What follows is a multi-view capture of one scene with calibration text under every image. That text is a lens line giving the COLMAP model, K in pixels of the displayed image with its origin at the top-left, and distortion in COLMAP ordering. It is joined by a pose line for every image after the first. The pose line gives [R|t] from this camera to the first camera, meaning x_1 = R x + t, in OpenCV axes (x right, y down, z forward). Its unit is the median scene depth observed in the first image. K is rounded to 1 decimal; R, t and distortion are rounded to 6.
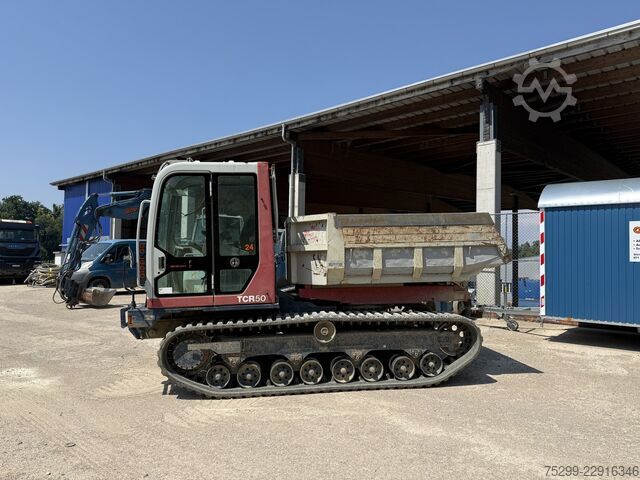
lens RADIAL K [[450.9, 0, 324.0], [0, 450.9, 245.0], [0, 0, 1]] dist [0.054470, -0.057636]
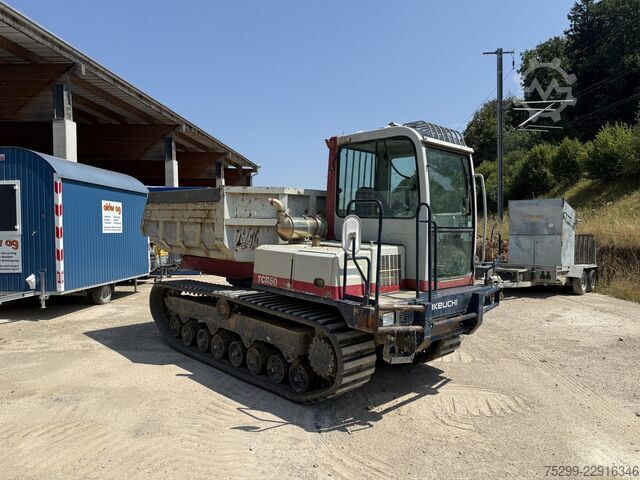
lens RADIAL K [[450.9, 0, 321.4], [0, 450.9, 239.4], [0, 0, 1]] dist [0.054470, -0.057636]
pose [[-0.606367, -0.022411, 0.794869, -0.893155], [-0.020359, 0.999713, 0.012655, 0.033929], [-0.794924, -0.008509, -0.606649, 1.715734]]
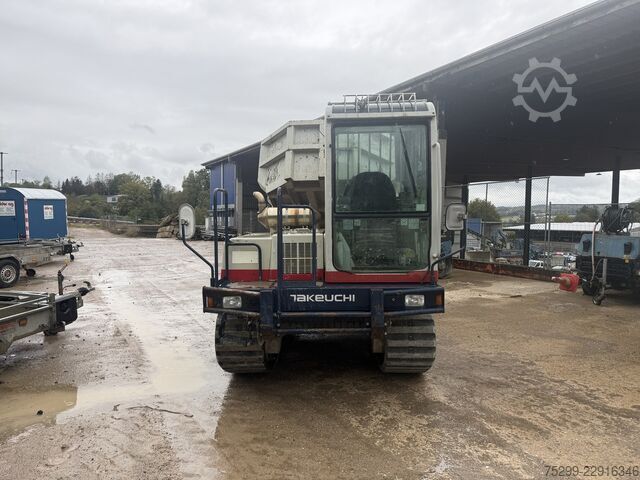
lens RADIAL K [[450.9, 0, 317.7], [0, 450.9, 238.8], [0, 0, 1]] dist [0.054470, -0.057636]
pose [[0.152167, -0.033580, 0.987784, -1.095285], [-0.004115, 0.999392, 0.034608, 0.034983], [-0.988346, -0.009331, 0.151936, 0.999025]]
